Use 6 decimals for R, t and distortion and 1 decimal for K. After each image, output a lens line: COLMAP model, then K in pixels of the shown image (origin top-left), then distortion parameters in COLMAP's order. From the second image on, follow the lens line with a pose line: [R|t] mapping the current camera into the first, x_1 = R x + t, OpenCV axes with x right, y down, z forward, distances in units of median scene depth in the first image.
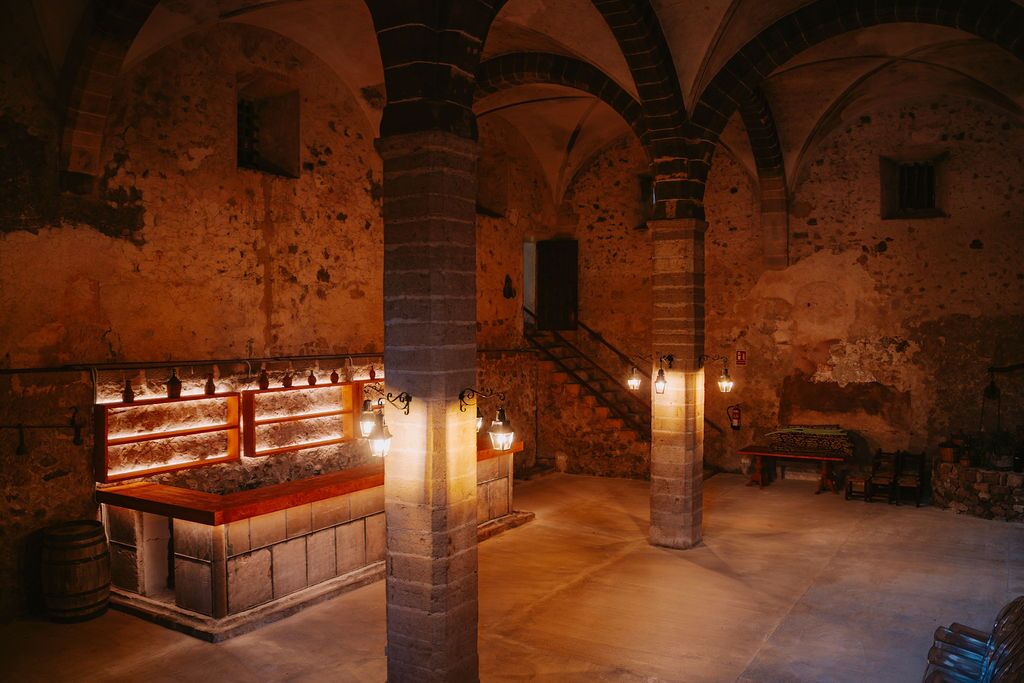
lens RADIAL K [[832.7, 0, 512.3], [0, 832.7, 340.1], [0, 0, 1]] dist [-0.081780, 0.017003]
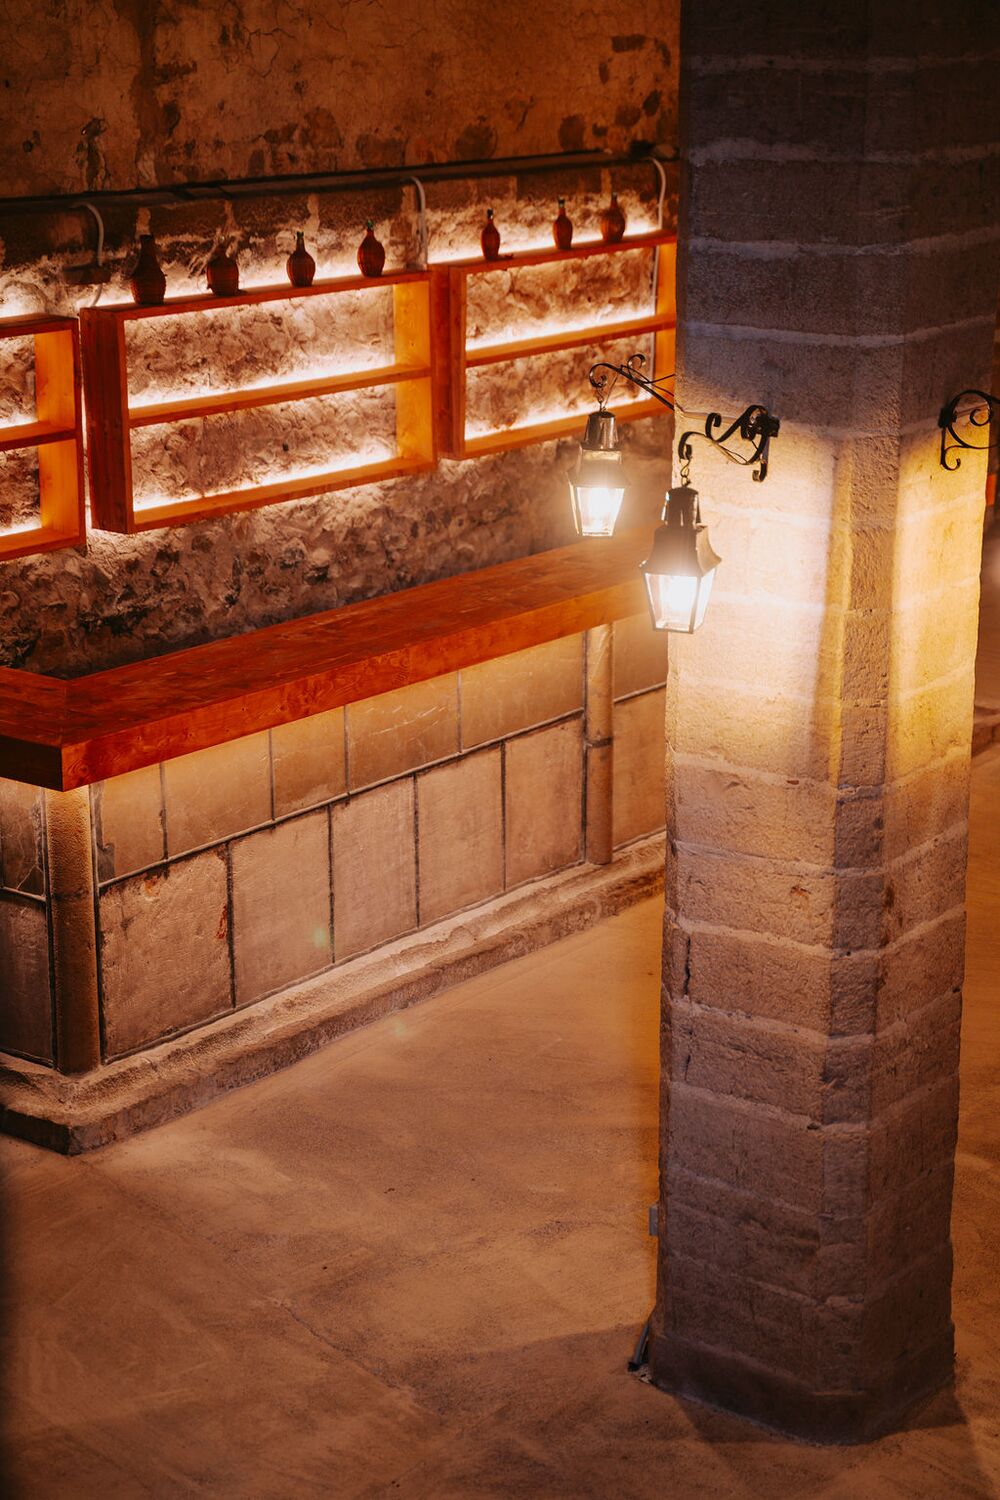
lens RADIAL K [[2750.0, 0, 501.2], [0, 2750.0, 749.0], [0, 0, 1]] dist [0.198714, 0.000000]
pose [[0.994023, 0.031003, -0.104679, -0.087318], [-0.003456, 0.967285, 0.253668, -0.050846], [0.109119, -0.251790, 0.961610, 0.022191]]
